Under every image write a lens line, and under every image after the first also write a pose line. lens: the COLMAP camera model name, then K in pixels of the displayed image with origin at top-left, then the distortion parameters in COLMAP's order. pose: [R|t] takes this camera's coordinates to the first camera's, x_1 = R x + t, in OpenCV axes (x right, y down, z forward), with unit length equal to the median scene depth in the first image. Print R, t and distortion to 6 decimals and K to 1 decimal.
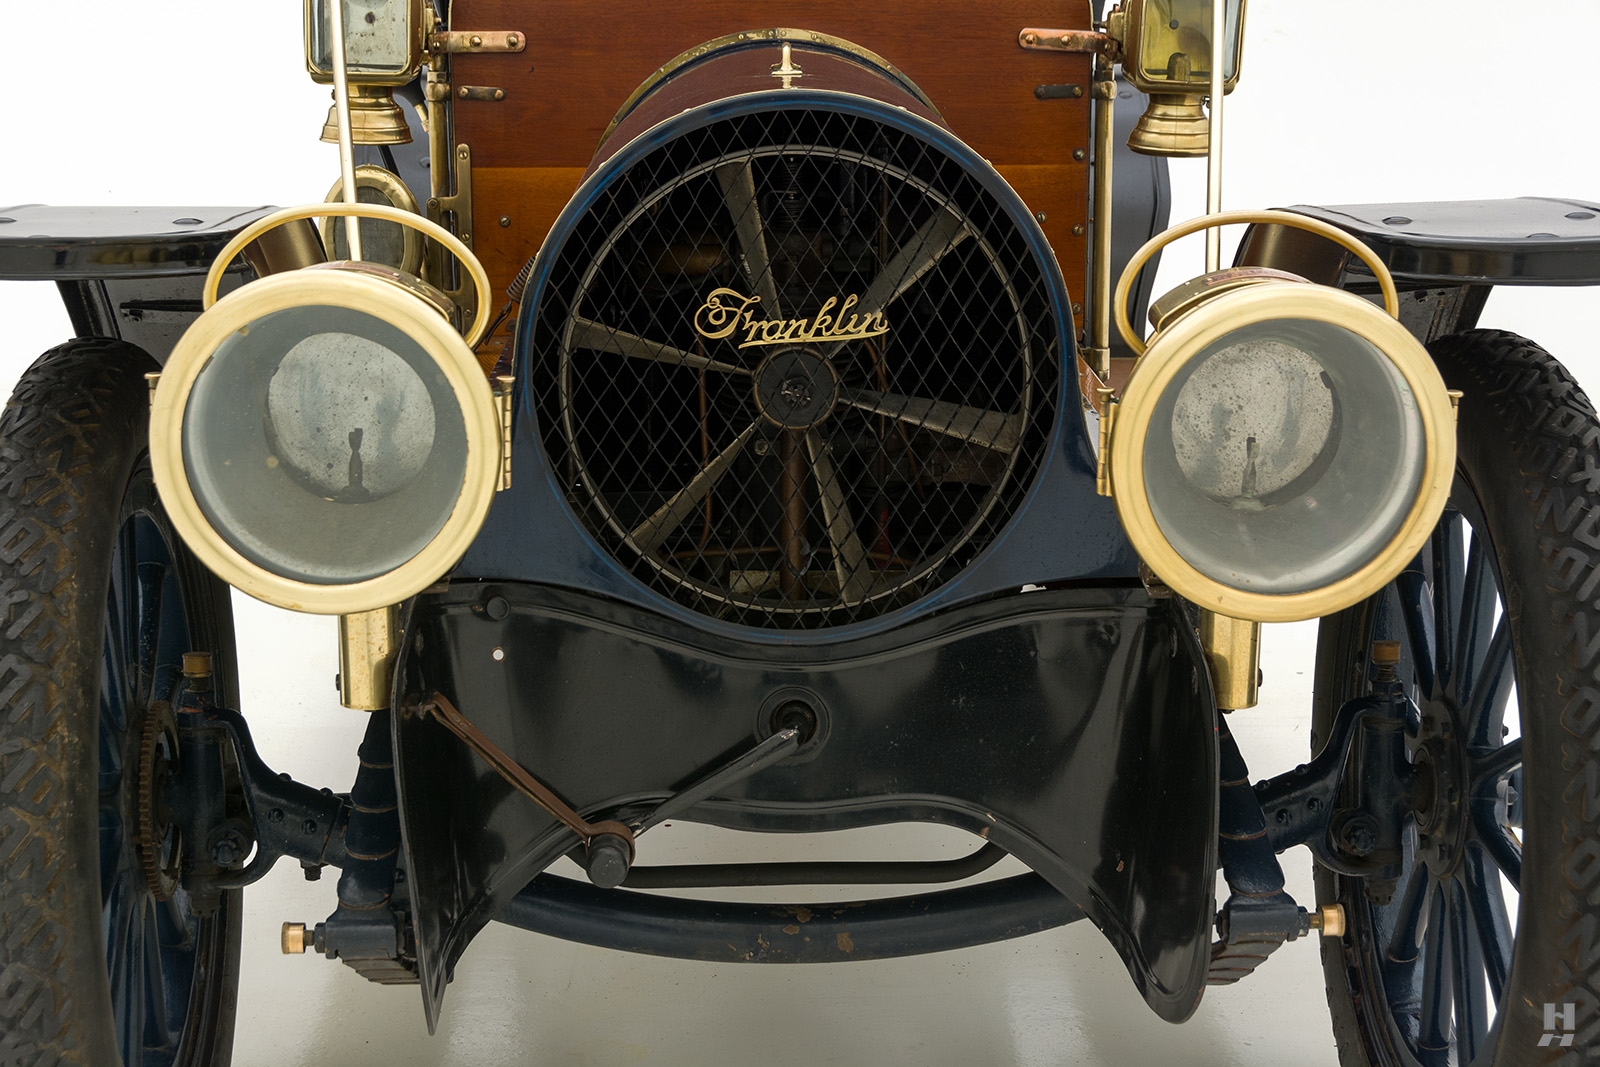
lens RADIAL K [[2507.0, 0, 793.9], [0, 2507.0, 538.9], [0, 0, 1]] dist [-0.022178, 0.000000]
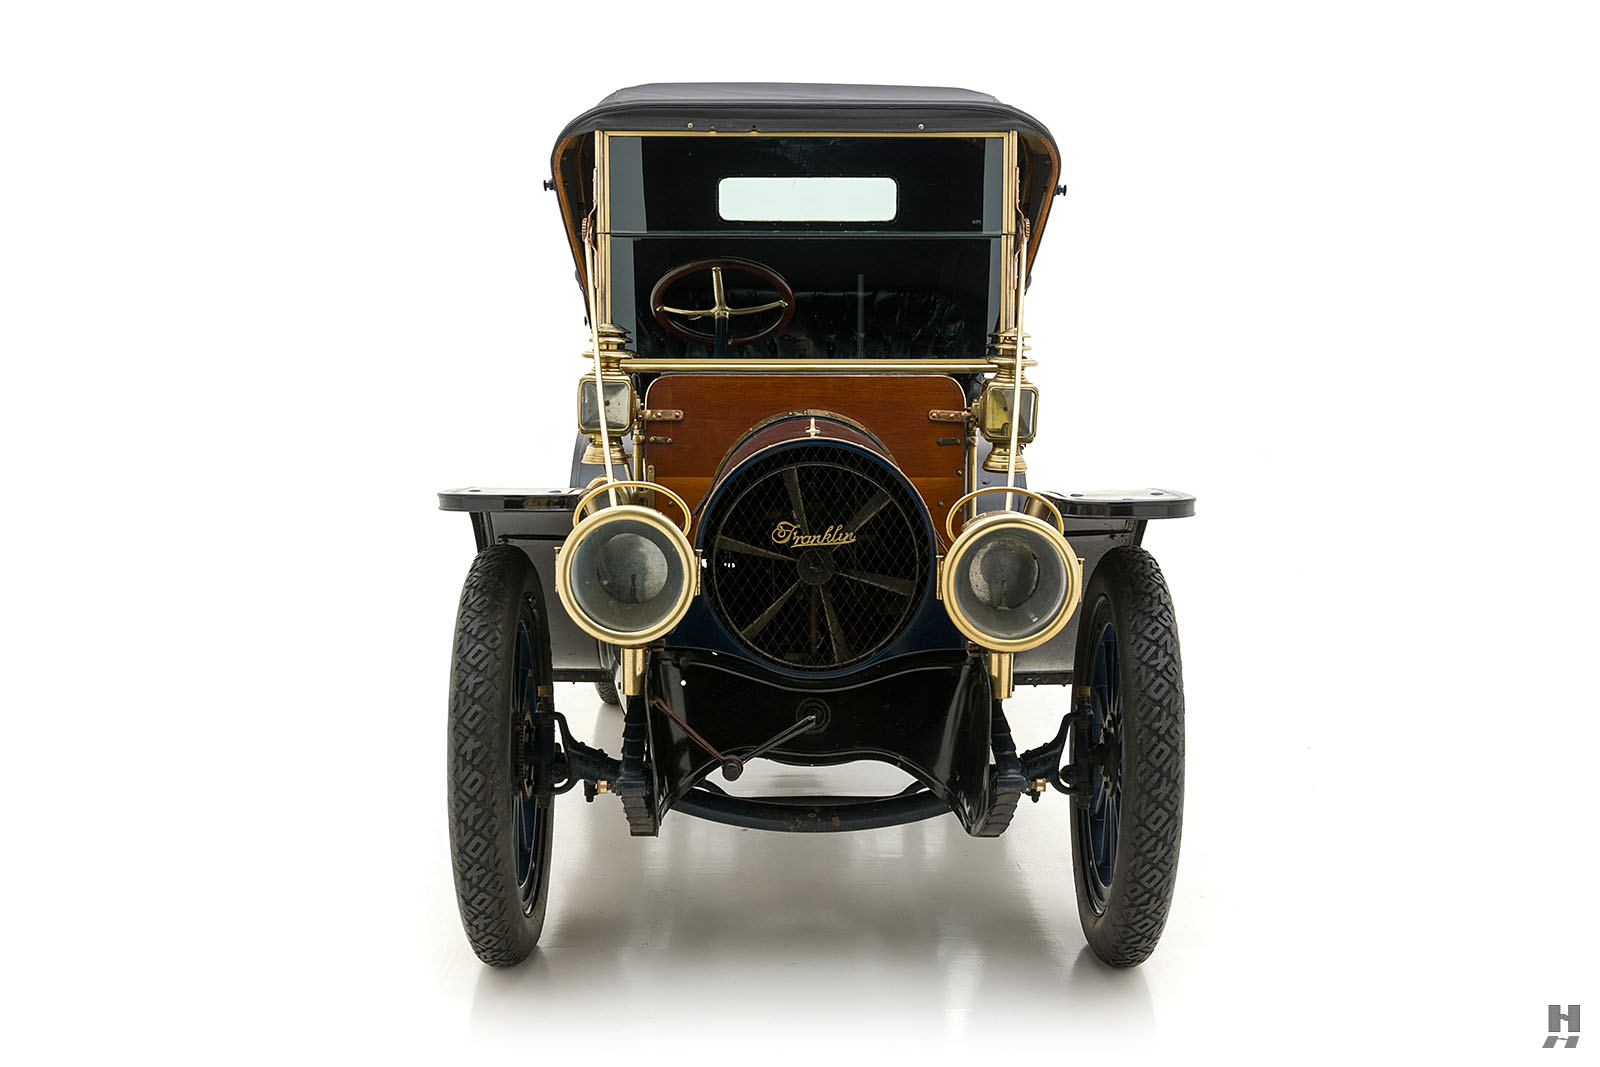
lens RADIAL K [[1977.5, 0, 798.3], [0, 1977.5, 518.7], [0, 0, 1]] dist [-0.001212, 0.000000]
pose [[0.999898, 0.006464, -0.012747, 0.007833], [-0.008194, 0.990013, -0.140741, 0.152829], [0.011710, 0.140831, 0.989964, -0.803251]]
